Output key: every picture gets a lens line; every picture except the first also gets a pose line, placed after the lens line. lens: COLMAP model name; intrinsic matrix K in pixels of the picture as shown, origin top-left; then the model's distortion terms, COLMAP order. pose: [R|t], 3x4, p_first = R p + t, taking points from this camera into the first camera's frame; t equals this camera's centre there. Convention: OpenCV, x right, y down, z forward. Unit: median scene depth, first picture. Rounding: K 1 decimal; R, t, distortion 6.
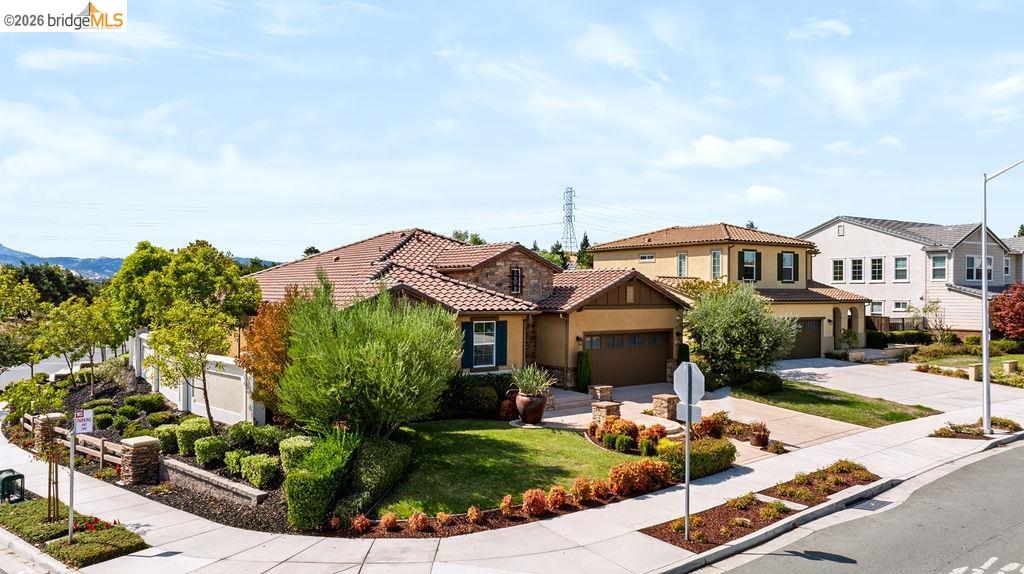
lens RADIAL K [[675.0, 0, 515.9], [0, 675.0, 339.3], [0, 0, 1]] dist [-0.022339, -0.000566]
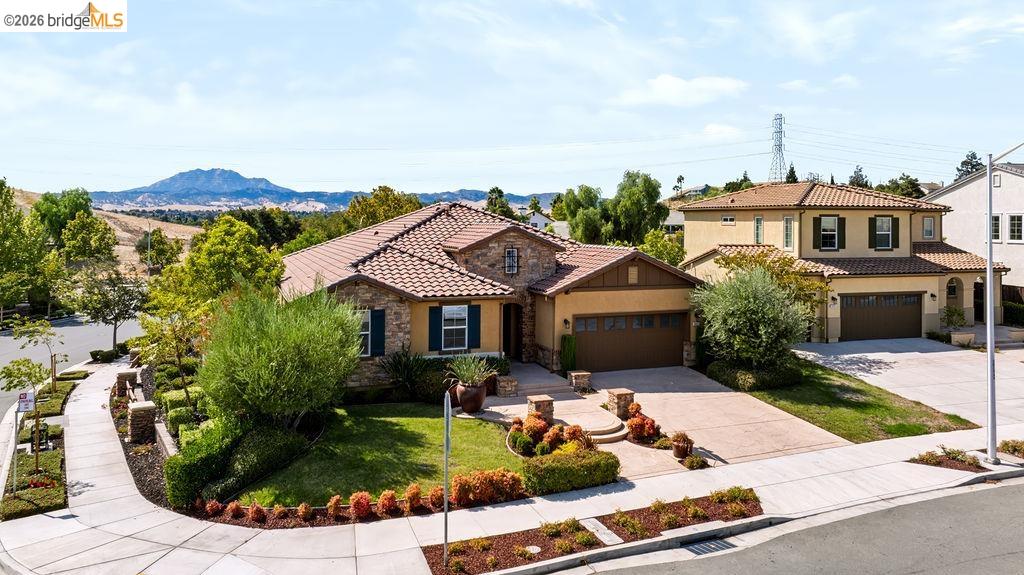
lens RADIAL K [[684.0, 0, 512.0], [0, 684.0, 287.5], [0, 0, 1]] dist [-0.020281, -0.001125]
pose [[0.959809, 0.024048, -0.279621, 0.296872], [-0.019411, 0.999624, 0.019342, -0.068991], [0.279981, -0.013137, 0.959916, 0.017347]]
